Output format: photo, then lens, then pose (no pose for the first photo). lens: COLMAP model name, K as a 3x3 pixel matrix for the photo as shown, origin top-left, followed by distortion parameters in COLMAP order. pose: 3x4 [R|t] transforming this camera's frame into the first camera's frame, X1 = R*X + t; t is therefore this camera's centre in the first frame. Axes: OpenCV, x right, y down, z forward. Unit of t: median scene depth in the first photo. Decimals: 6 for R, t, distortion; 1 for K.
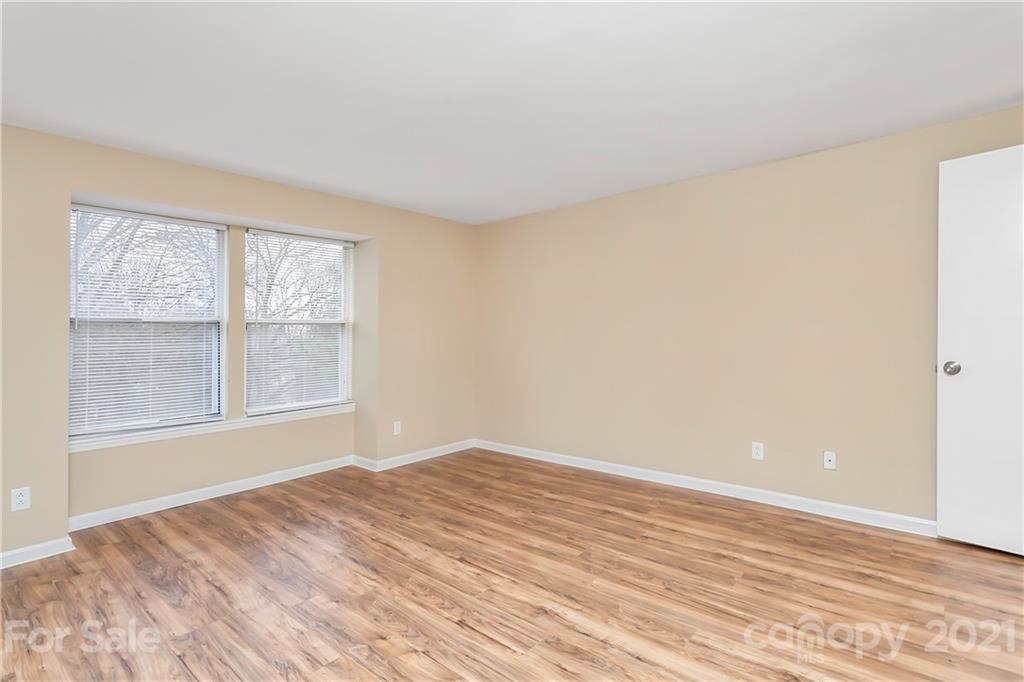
lens RADIAL K [[500.3, 0, 511.3], [0, 500.3, 316.8], [0, 0, 1]] dist [0.001968, 0.000337]
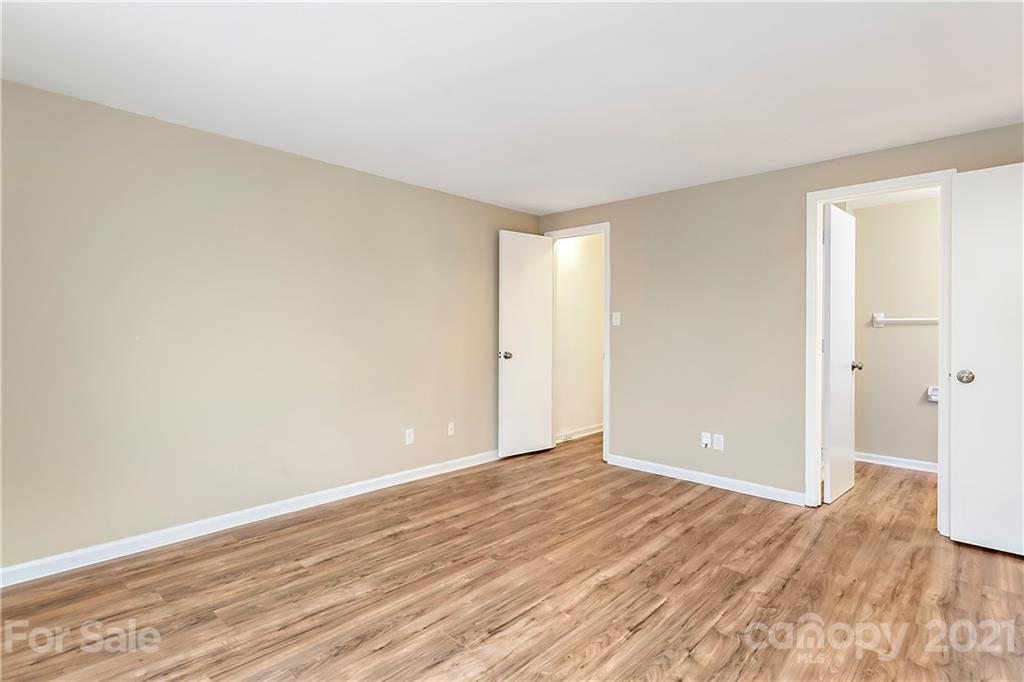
lens RADIAL K [[500.3, 0, 511.3], [0, 500.3, 316.8], [0, 0, 1]] dist [0.001968, 0.000337]
pose [[0.042009, 0.044981, 0.998104, -0.878998], [-0.039670, 0.998273, -0.043319, 0.040869], [-0.998329, -0.037775, 0.043721, 0.959857]]
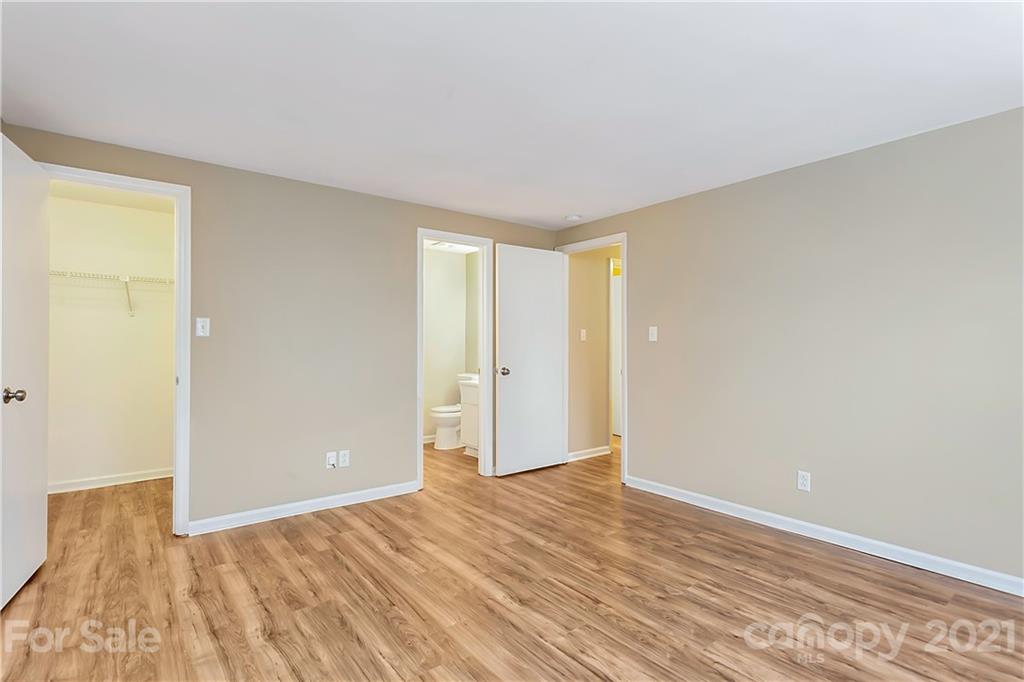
lens RADIAL K [[498.2, 0, 512.0], [0, 498.2, 341.0], [0, 0, 1]] dist [-0.001300, -0.000333]
pose [[-0.980187, 0.016099, 0.197418, -0.113483], [0.008267, 0.999148, -0.040428, 0.047918], [-0.197900, -0.037995, -0.979486, 1.712221]]
